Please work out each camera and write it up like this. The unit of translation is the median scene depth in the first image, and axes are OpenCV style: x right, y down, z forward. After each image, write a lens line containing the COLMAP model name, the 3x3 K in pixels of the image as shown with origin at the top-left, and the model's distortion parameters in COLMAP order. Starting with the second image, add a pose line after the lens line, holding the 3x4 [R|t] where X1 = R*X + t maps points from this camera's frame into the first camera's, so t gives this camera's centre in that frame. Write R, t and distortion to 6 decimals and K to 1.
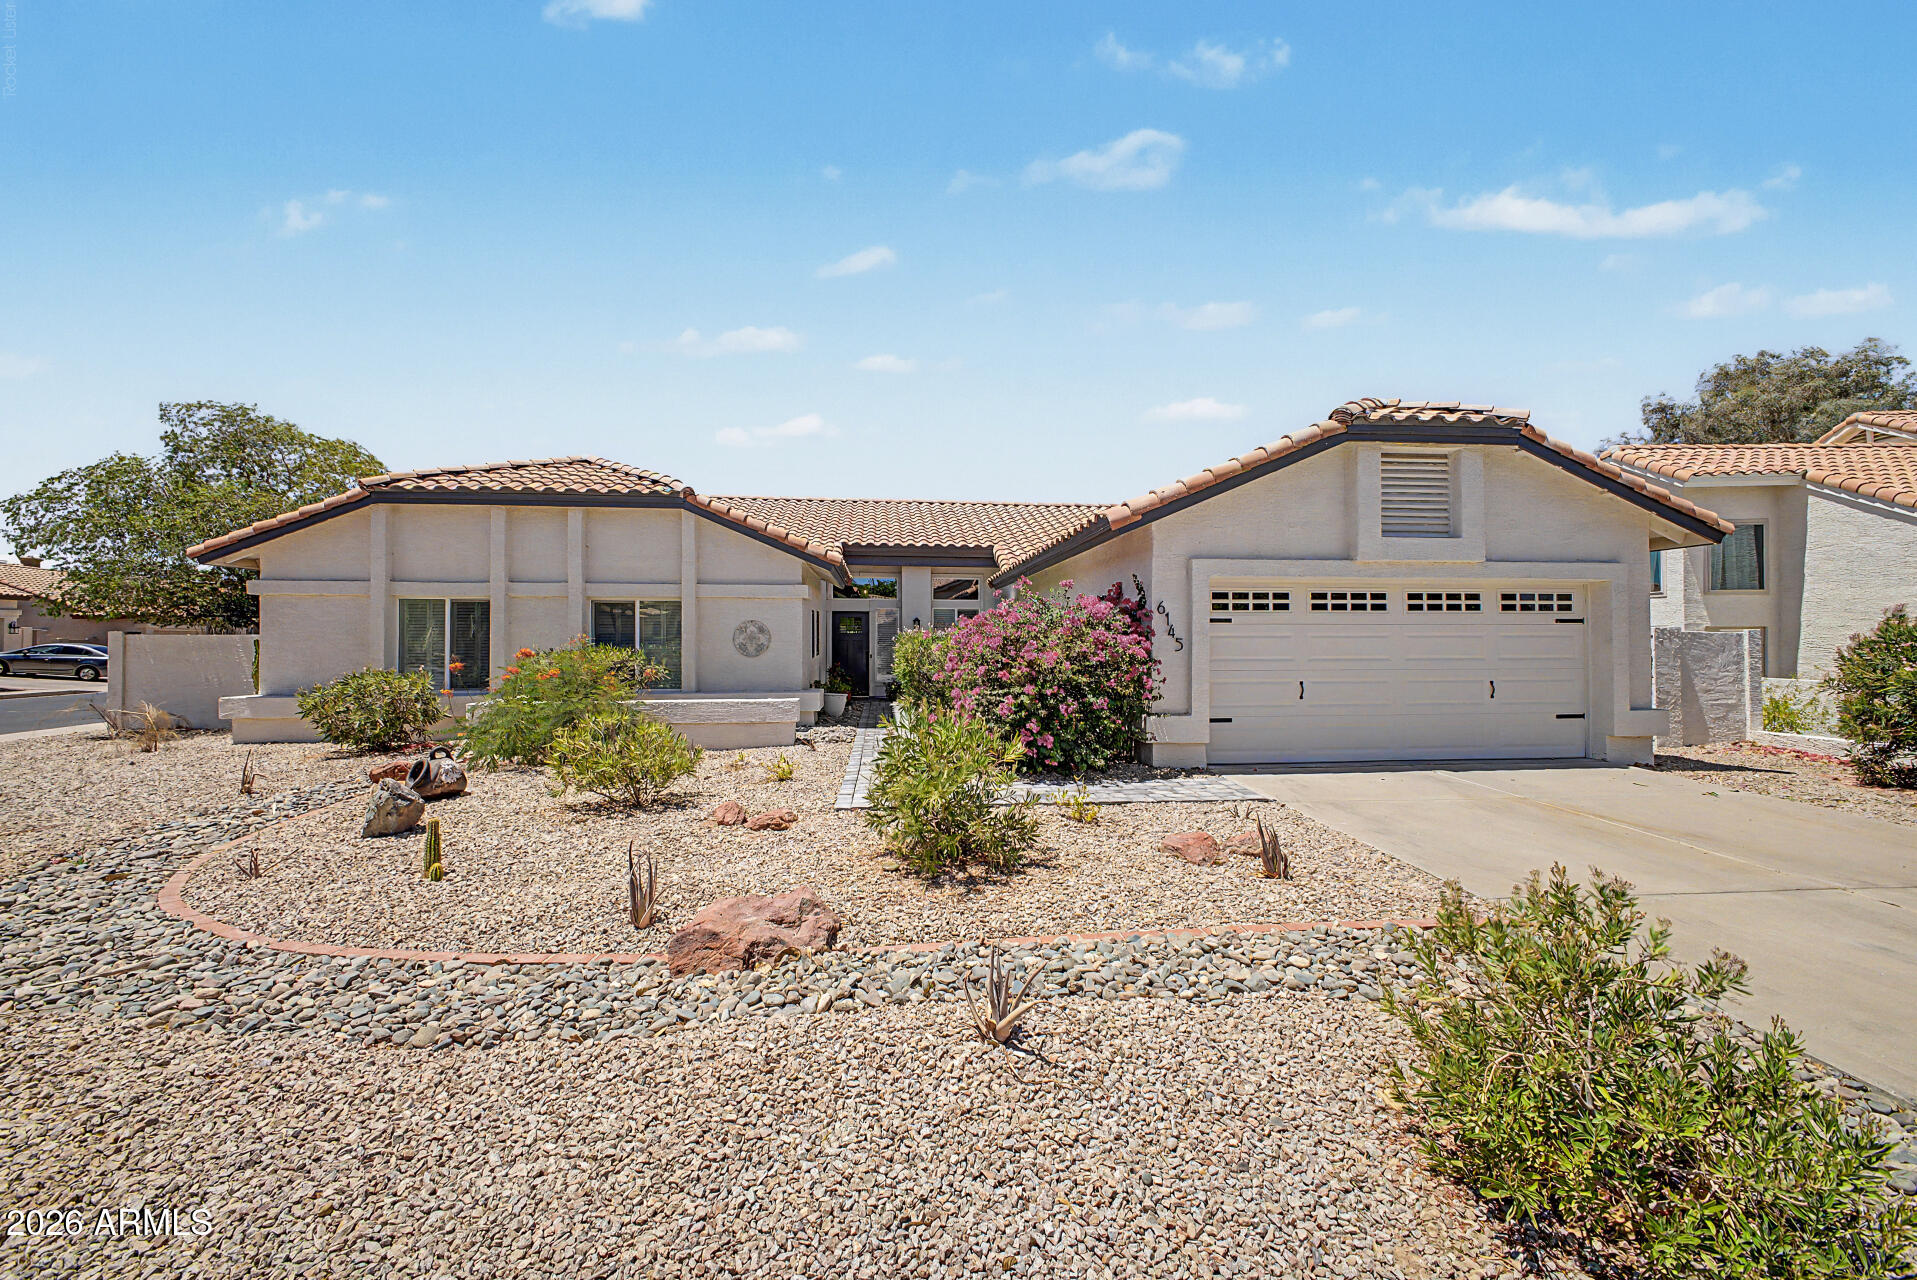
lens RADIAL K [[761.8, 0, 963.7], [0, 761.8, 635.8], [0, 0, 1]] dist [0.006607, 0.000003]
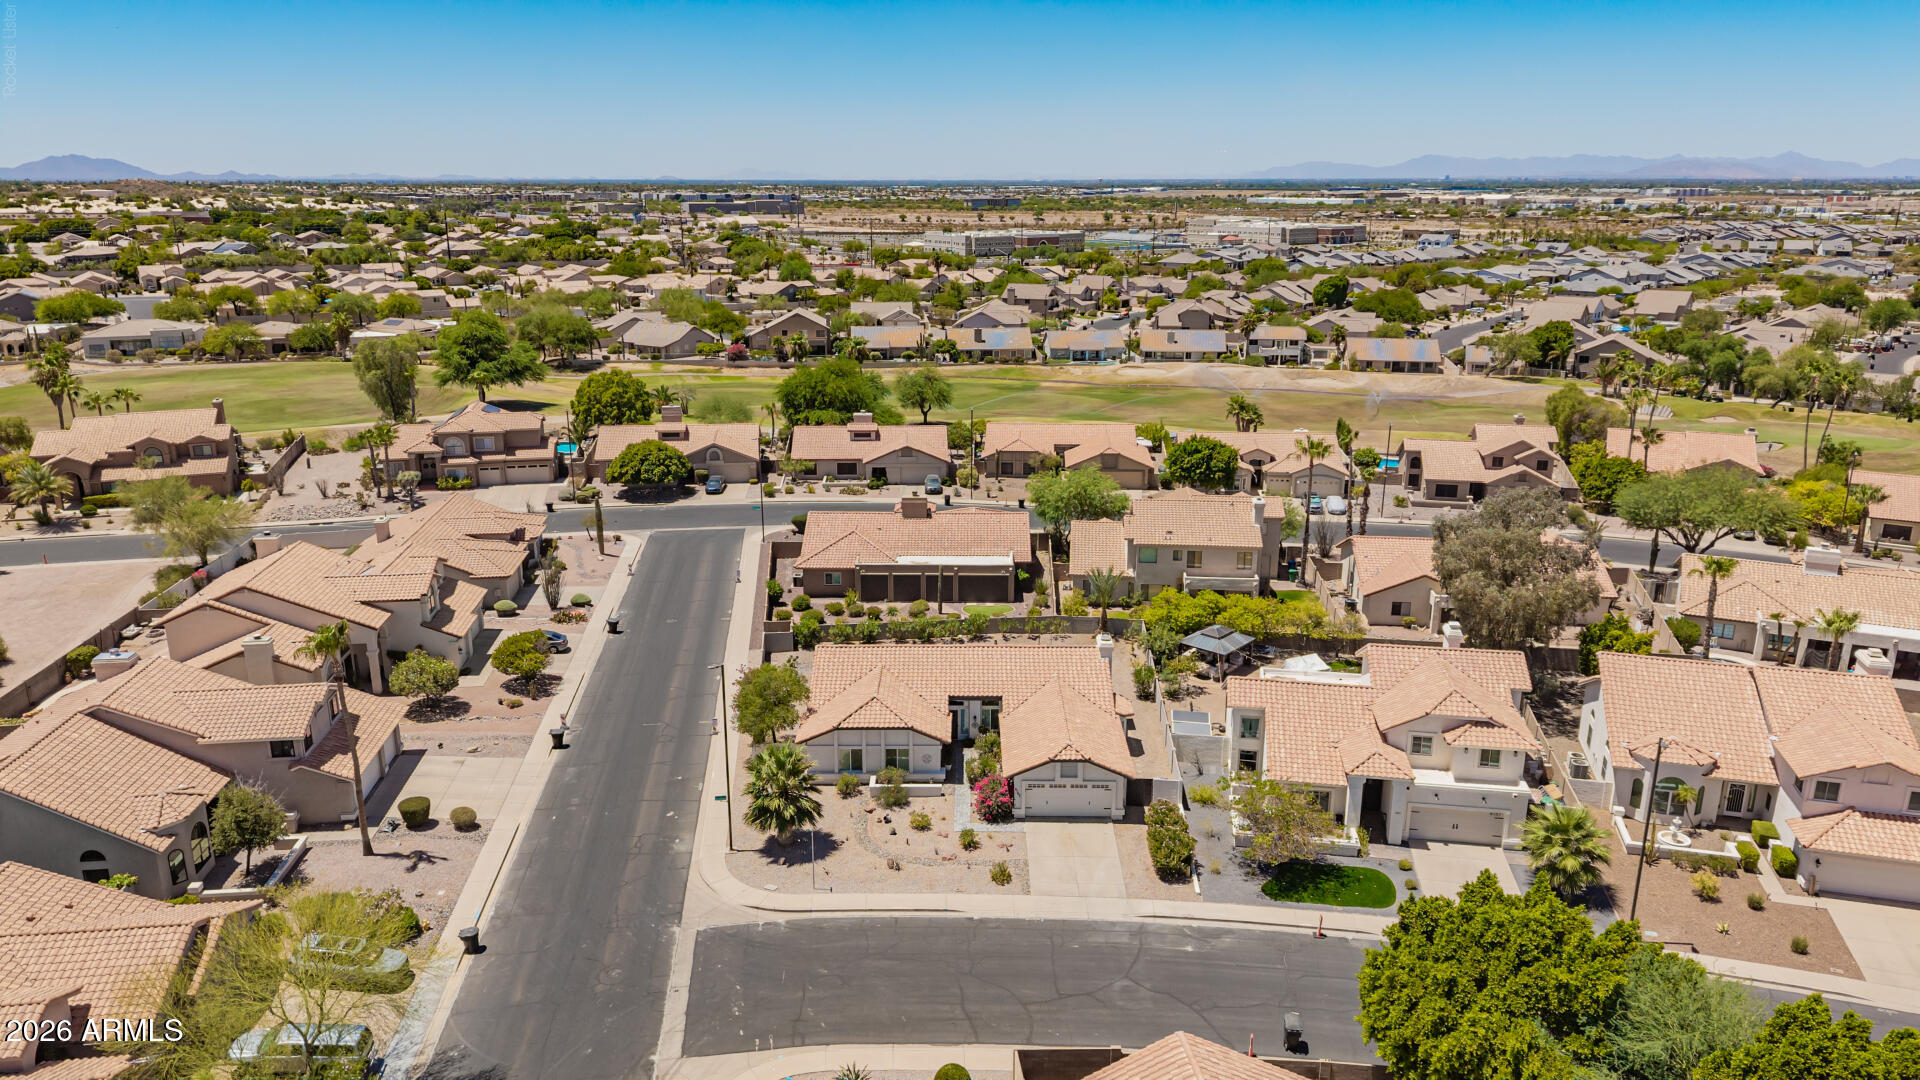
lens RADIAL K [[1276.9, 0, 960.0], [0, 1276.9, 540.0], [0, 0, 1]] dist [0.082693, -0.073683]
pose [[0.993149, 0.033695, -0.111889, 0.673947], [-0.000557, 0.958877, 0.283820, -3.468258], [0.116851, -0.281814, 0.952327, -5.741238]]
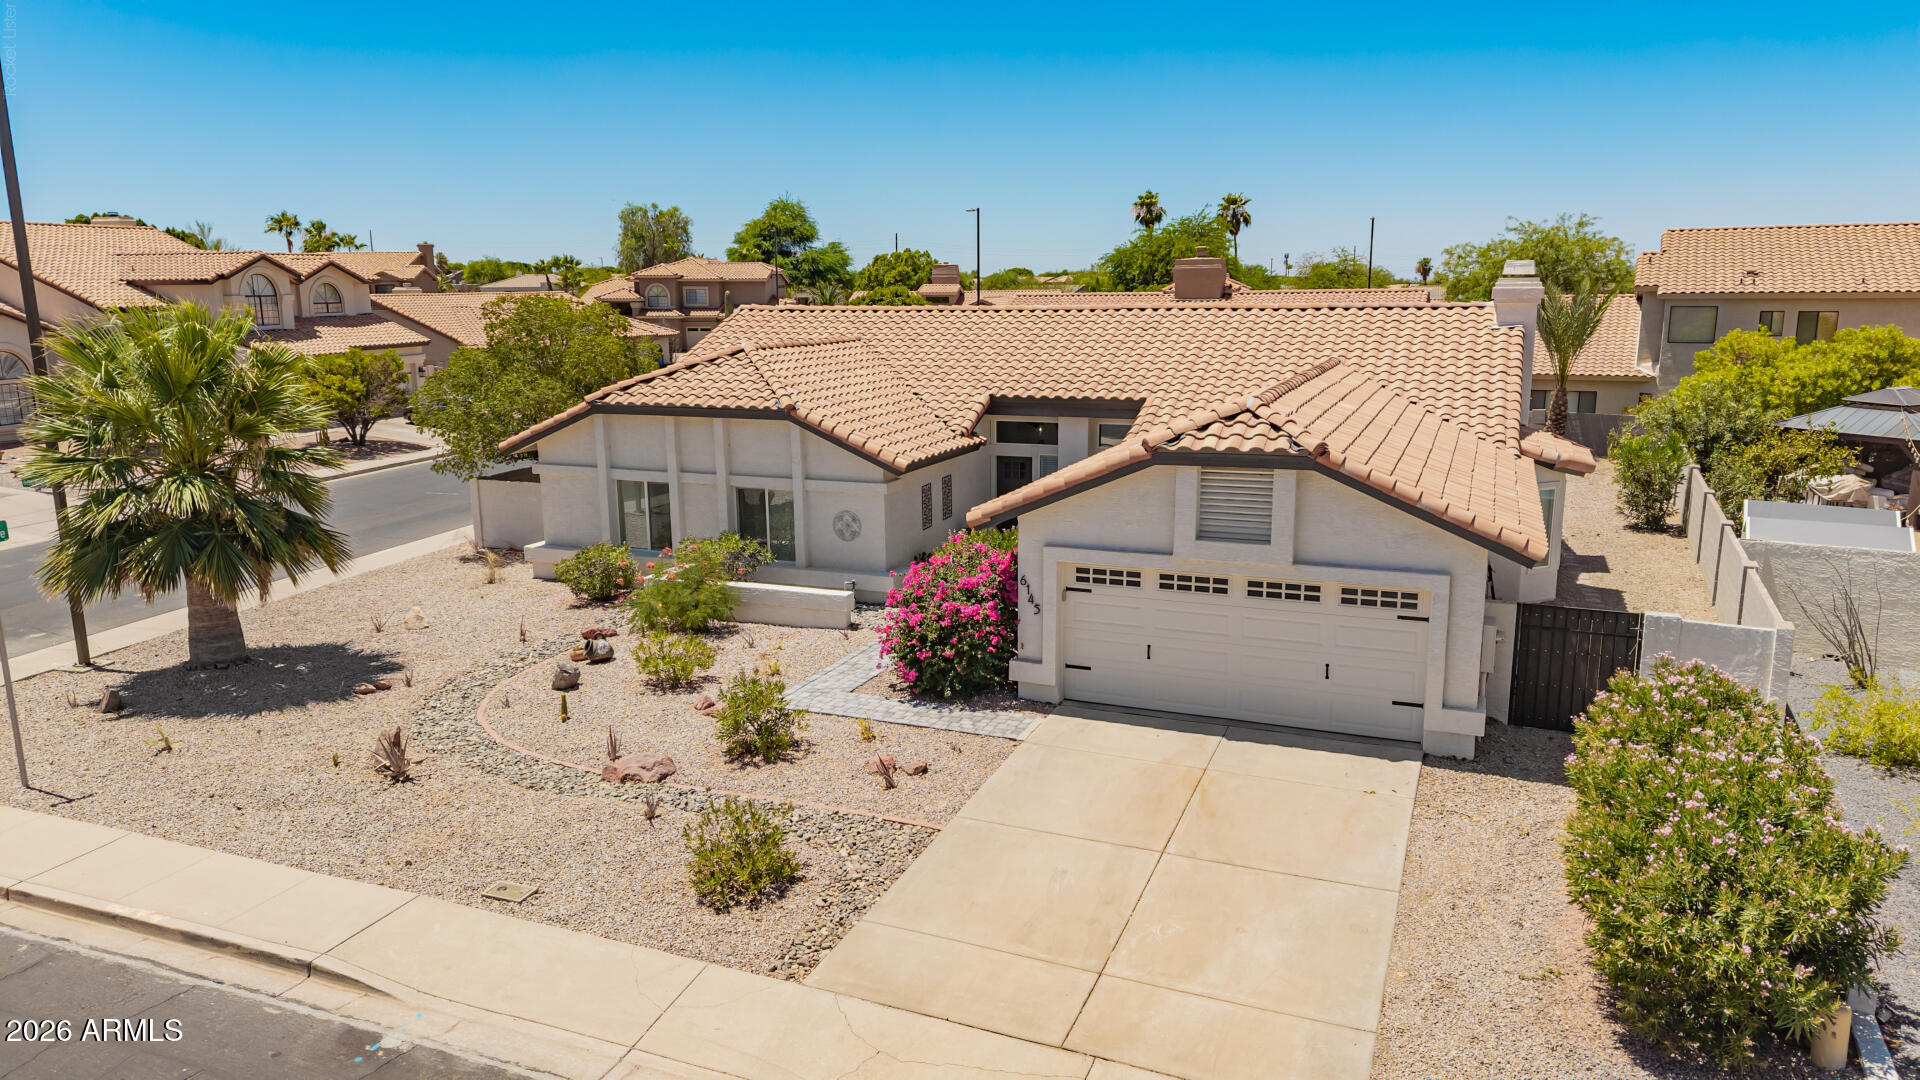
lens RADIAL K [[1281.8, 0, 949.6], [0, 1281.8, 532.4], [0, 0, 1]] dist [0.056904, -0.075862]
pose [[0.873761, 0.084691, -0.478924, 1.009558], [0.013842, 0.979993, 0.198551, -0.469765], [0.486158, -0.180115, 0.855108, -0.773839]]
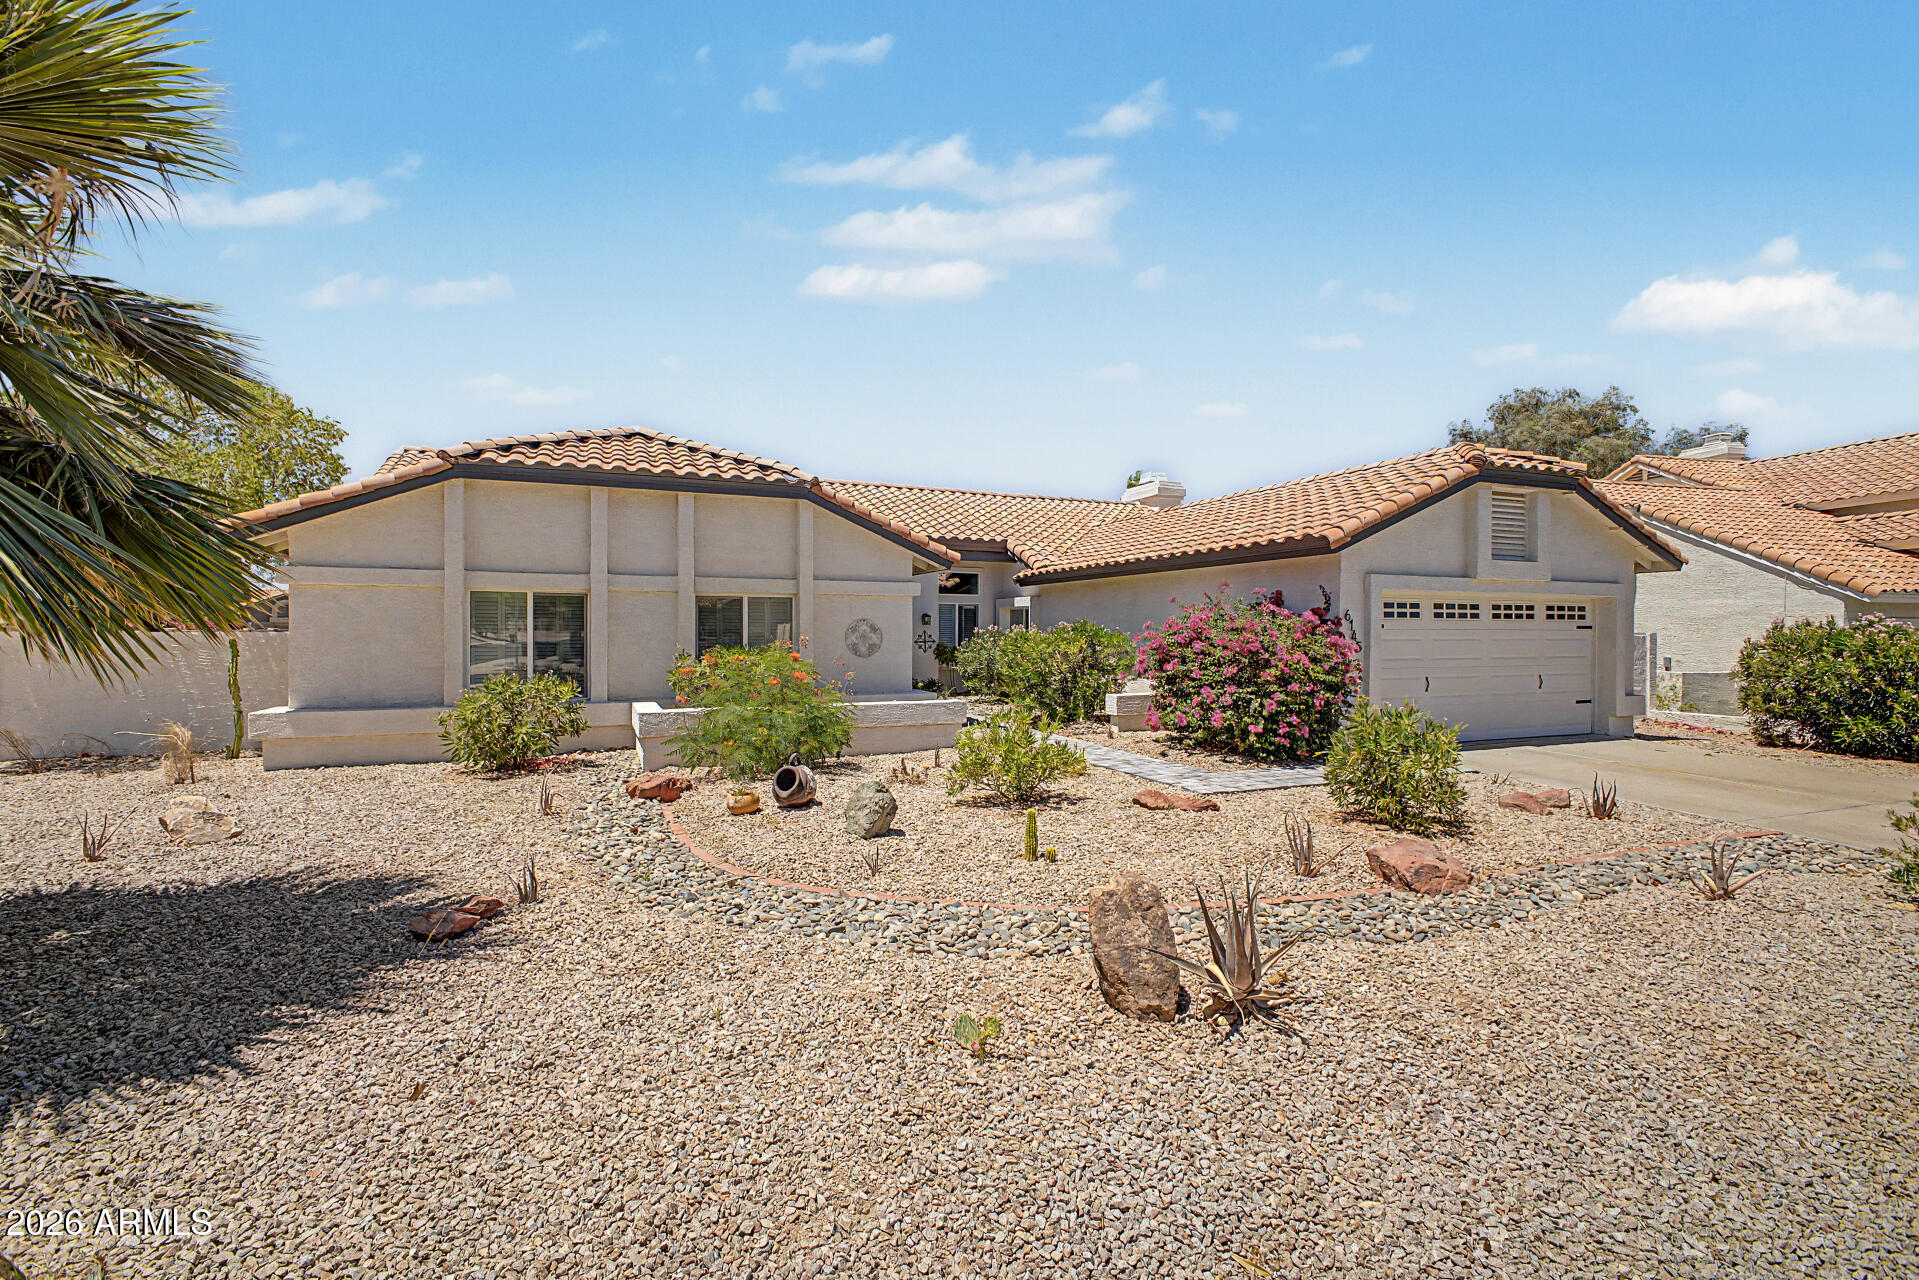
lens RADIAL K [[871.5, 0, 961.9], [0, 871.5, 636.8], [0, 0, 1]] dist [0.003955, 0.000436]
pose [[0.957973, 0.001496, 0.286854, -0.587997], [-0.005590, 0.999894, 0.013452, -0.016460], [-0.286803, -0.014490, 0.957880, -0.096676]]
